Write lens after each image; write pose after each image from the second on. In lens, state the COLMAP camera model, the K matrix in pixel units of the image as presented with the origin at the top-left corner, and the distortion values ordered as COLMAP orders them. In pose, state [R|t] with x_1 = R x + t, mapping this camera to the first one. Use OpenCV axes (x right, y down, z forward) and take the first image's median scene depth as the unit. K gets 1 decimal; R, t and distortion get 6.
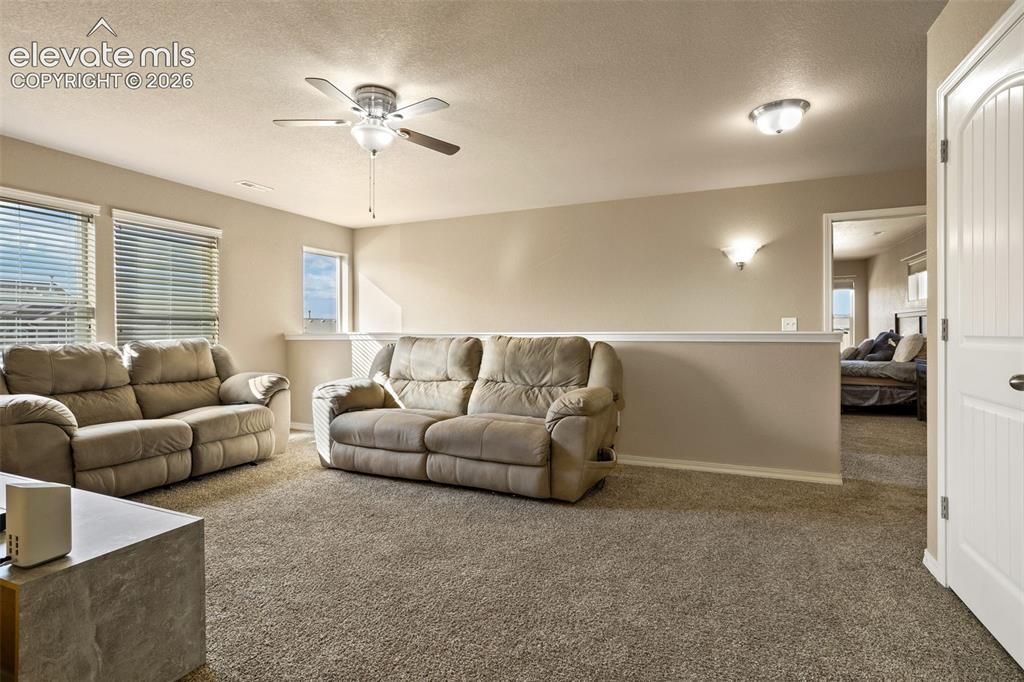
lens RADIAL K [[498.7, 0, 509.3], [0, 498.7, 336.5], [0, 0, 1]] dist [-0.027484, 0.000102]
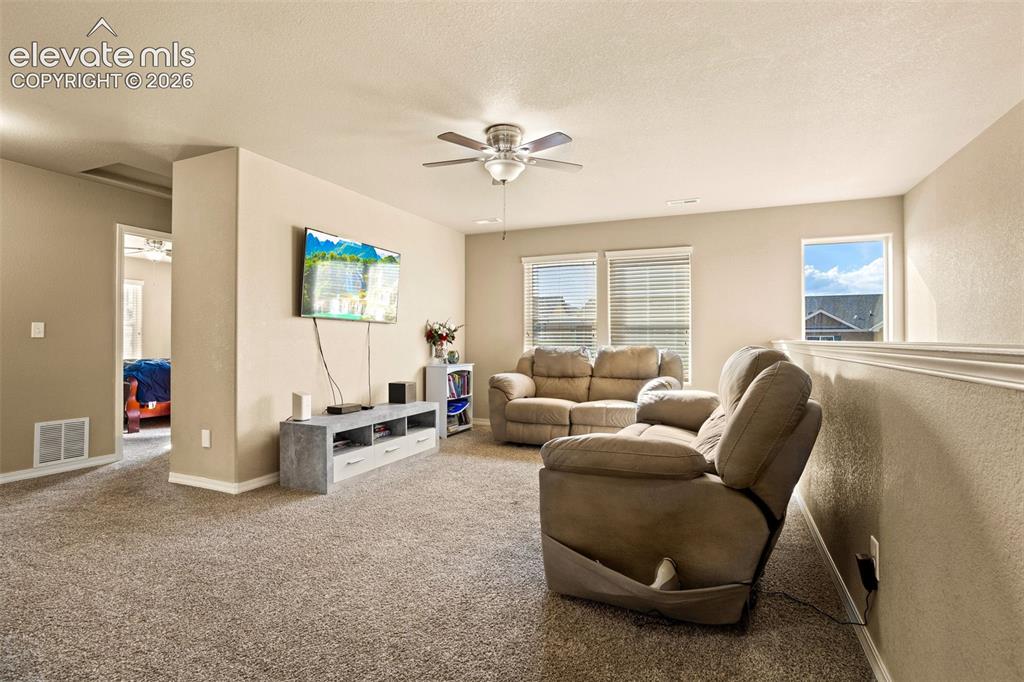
lens RADIAL K [[498.7, 0, 509.3], [0, 498.7, 336.5], [0, 0, 1]] dist [-0.027484, 0.000102]
pose [[0.002048, -0.003310, -0.999992, 0.523123], [-0.012534, 0.999916, -0.003336, -0.007304], [0.999919, 0.012540, 0.002006, 0.607307]]
